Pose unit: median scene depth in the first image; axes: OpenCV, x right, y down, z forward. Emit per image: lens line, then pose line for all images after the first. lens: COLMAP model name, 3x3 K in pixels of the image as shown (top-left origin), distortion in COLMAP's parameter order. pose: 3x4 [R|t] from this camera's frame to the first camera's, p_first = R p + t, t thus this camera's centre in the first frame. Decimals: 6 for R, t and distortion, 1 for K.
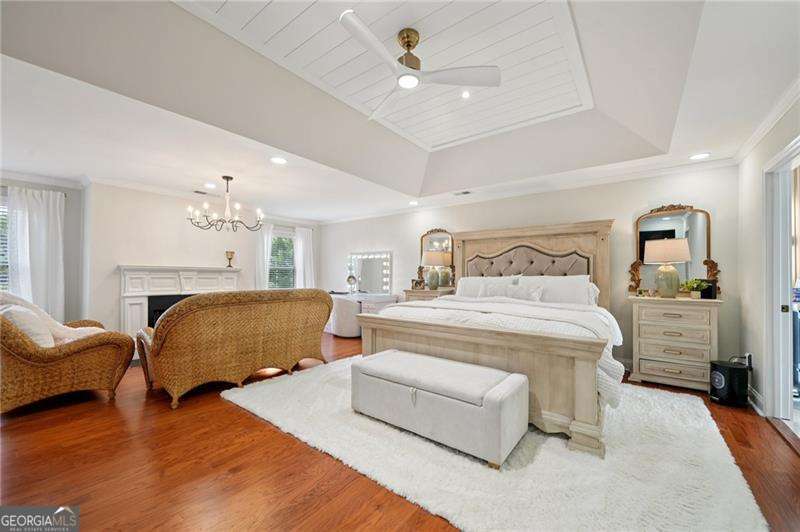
lens RADIAL K [[316.8, 0, 400.2], [0, 316.8, 273.4], [0, 0, 1]] dist [-0.002966, -0.000240]
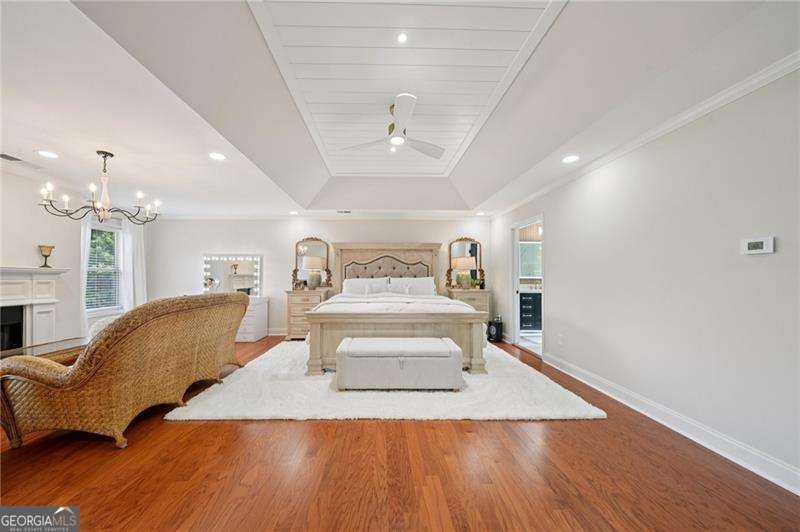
lens RADIAL K [[282.3, 0, 387.1], [0, 282.3, 274.9], [0, 0, 1]] dist [-0.006236, -0.000271]
pose [[0.780911, 0.000936, 0.624641, -0.435204], [-0.000551, 1.000000, -0.000809, -0.003181], [-0.624642, 0.000288, 0.780911, 0.026479]]
